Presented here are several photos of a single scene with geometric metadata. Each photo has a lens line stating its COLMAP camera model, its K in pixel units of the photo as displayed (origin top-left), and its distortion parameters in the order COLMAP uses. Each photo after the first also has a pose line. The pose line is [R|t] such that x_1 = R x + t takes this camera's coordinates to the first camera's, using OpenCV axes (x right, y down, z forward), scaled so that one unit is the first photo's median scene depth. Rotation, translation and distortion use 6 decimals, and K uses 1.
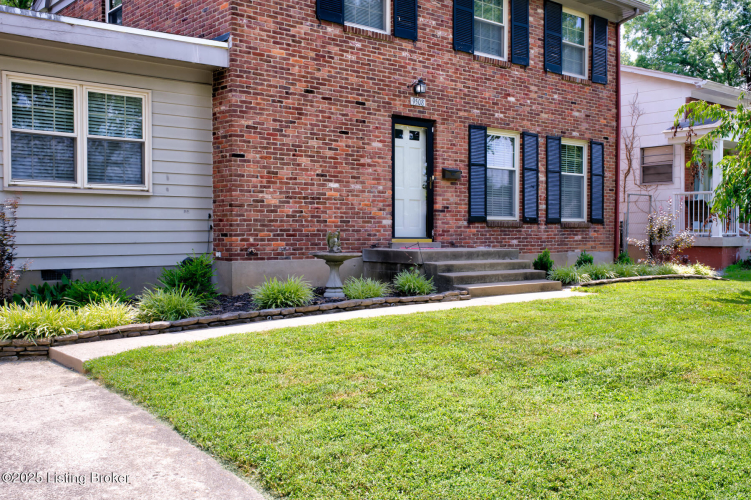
lens RADIAL K [[752.5, 0, 374.9], [0, 752.5, 247.6], [0, 0, 1]] dist [0.022209, 0.000000]
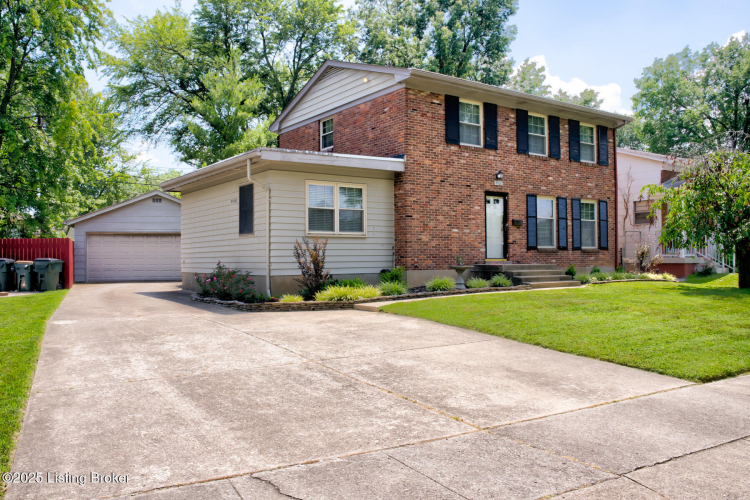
lens RADIAL K [[645.8, 0, 376.7], [0, 645.8, 252.3], [0, 0, 1]] dist [-0.014204, 0.006791]
pose [[0.996783, -0.009763, -0.079556, -0.108755], [0.007119, 0.999415, -0.033457, 0.021279], [0.079836, 0.032783, 0.996269, -0.543201]]
